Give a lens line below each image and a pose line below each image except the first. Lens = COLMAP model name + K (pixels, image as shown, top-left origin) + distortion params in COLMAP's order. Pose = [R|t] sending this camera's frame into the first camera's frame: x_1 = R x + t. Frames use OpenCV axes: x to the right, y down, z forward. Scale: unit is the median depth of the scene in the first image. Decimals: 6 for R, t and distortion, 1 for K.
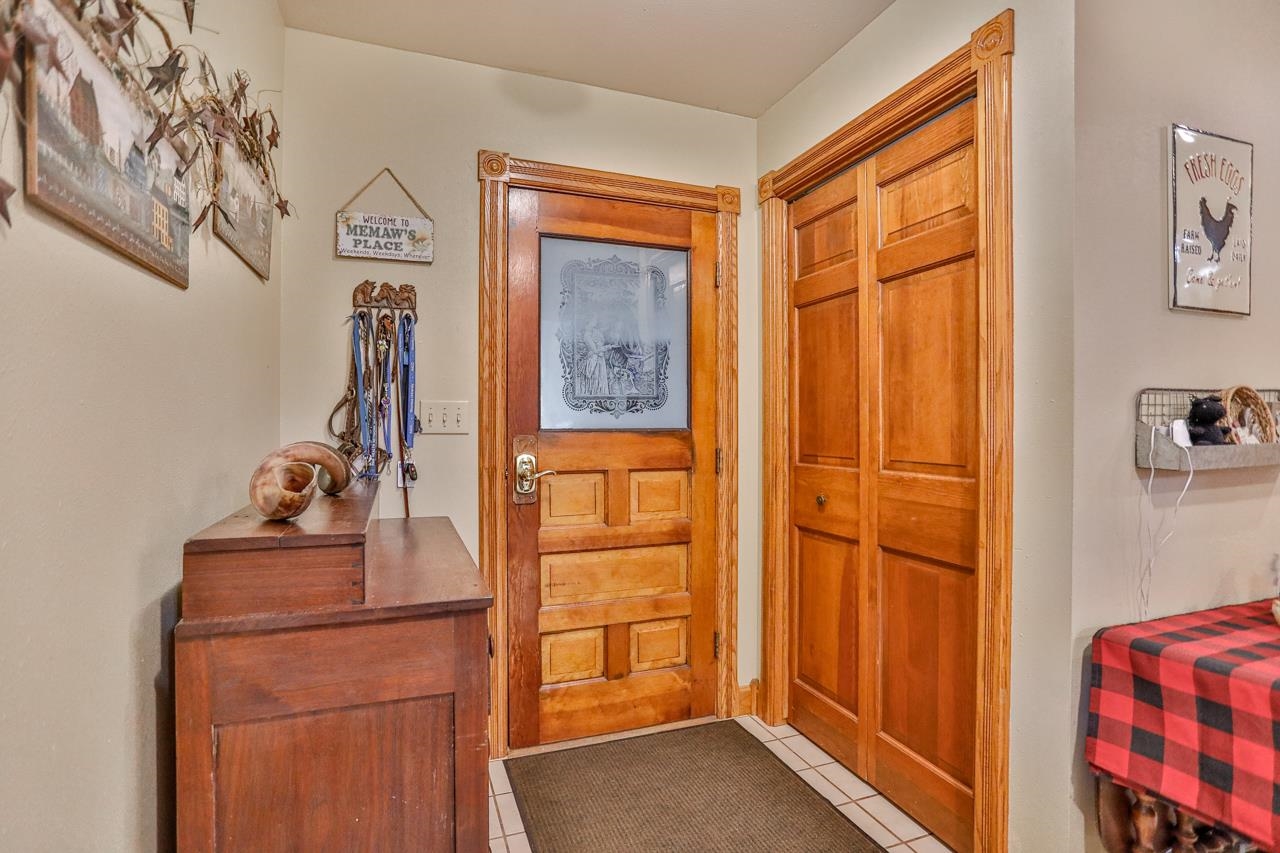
lens RADIAL K [[630.9, 0, 639.0], [0, 630.9, 423.0], [0, 0, 1]] dist [-0.041642, 0.016936]
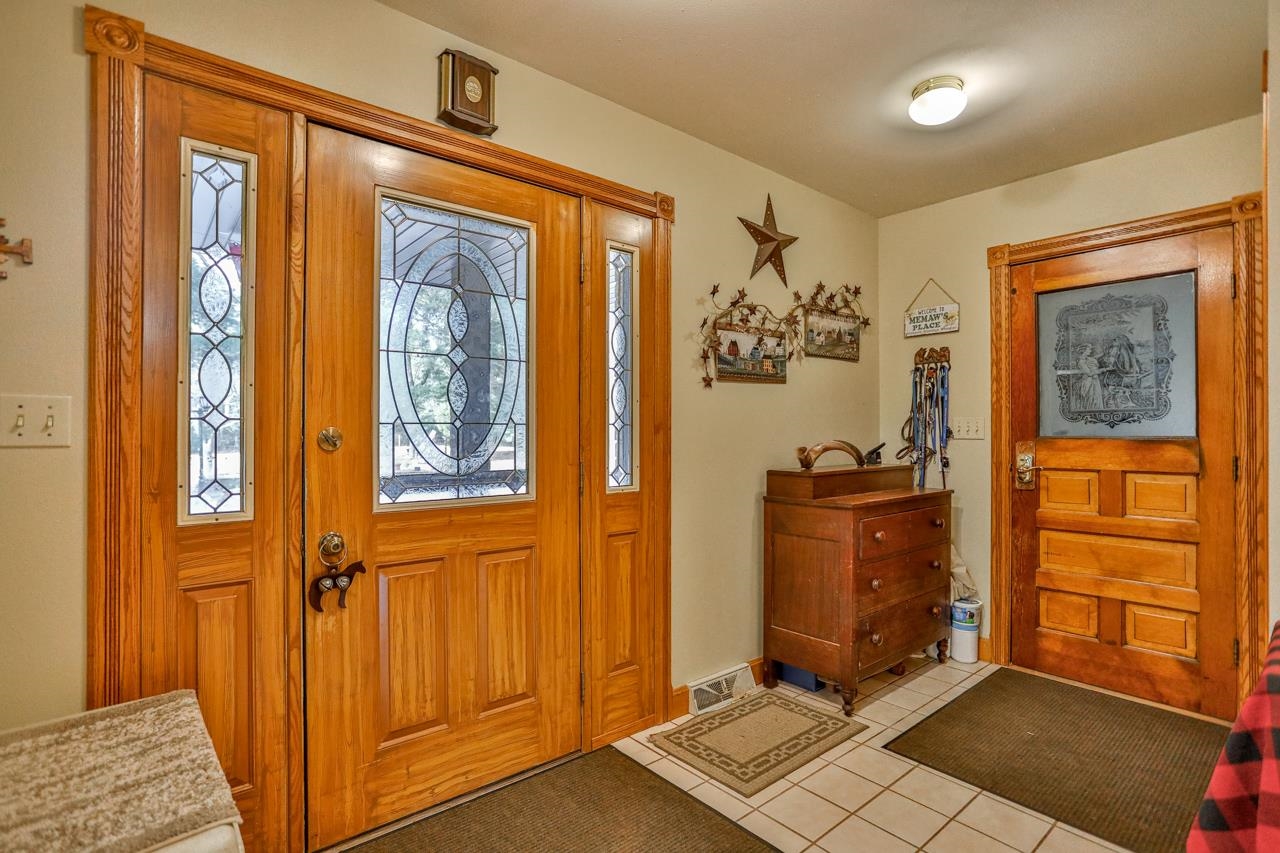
lens RADIAL K [[630.9, 0, 638.6], [0, 630.9, 429.1], [0, 0, 1]] dist [-0.041642, 0.016936]
pose [[0.342369, -0.008519, -0.939527, 0.802047], [-0.001868, 0.999951, -0.009747, 0.008476], [0.939564, 0.005092, 0.342336, -0.269226]]
